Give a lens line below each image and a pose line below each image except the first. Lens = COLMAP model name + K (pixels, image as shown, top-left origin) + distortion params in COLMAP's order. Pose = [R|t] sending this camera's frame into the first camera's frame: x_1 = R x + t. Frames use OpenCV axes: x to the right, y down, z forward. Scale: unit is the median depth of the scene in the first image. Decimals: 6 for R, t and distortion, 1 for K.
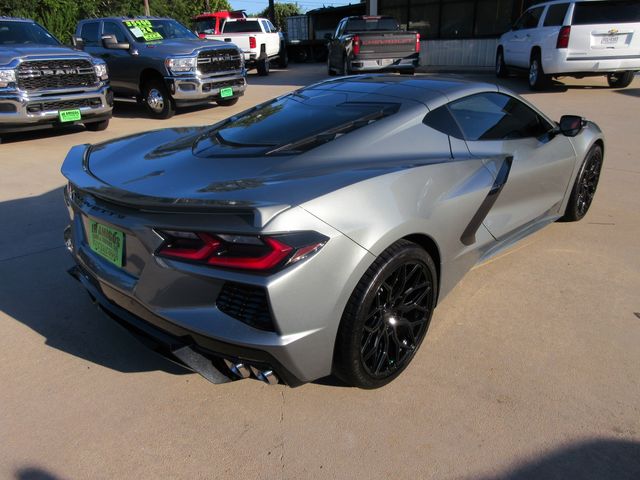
lens RADIAL K [[486.8, 0, 320.0], [0, 486.8, 240.0], [0, 0, 1]] dist [0.001352, 0.007130]
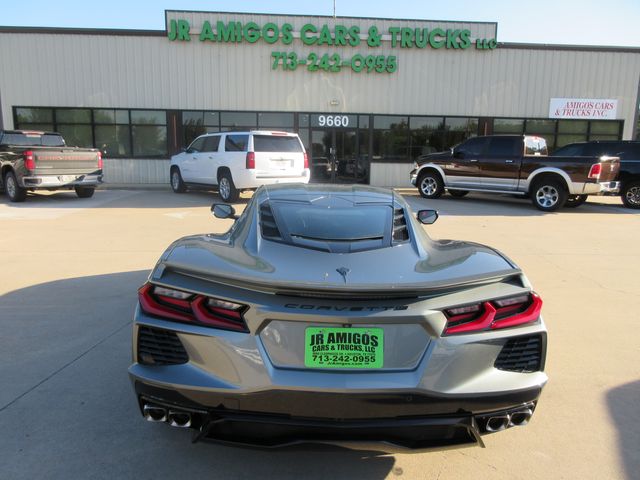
lens RADIAL K [[486.8, 0, 320.0], [0, 486.8, 240.0], [0, 0, 1]] dist [0.001352, 0.007130]
pose [[0.719415, -0.075922, 0.690419, -0.173007], [0.232051, 0.963166, -0.135882, -0.012179], [-0.654671, 0.257968, 0.710534, 0.050056]]
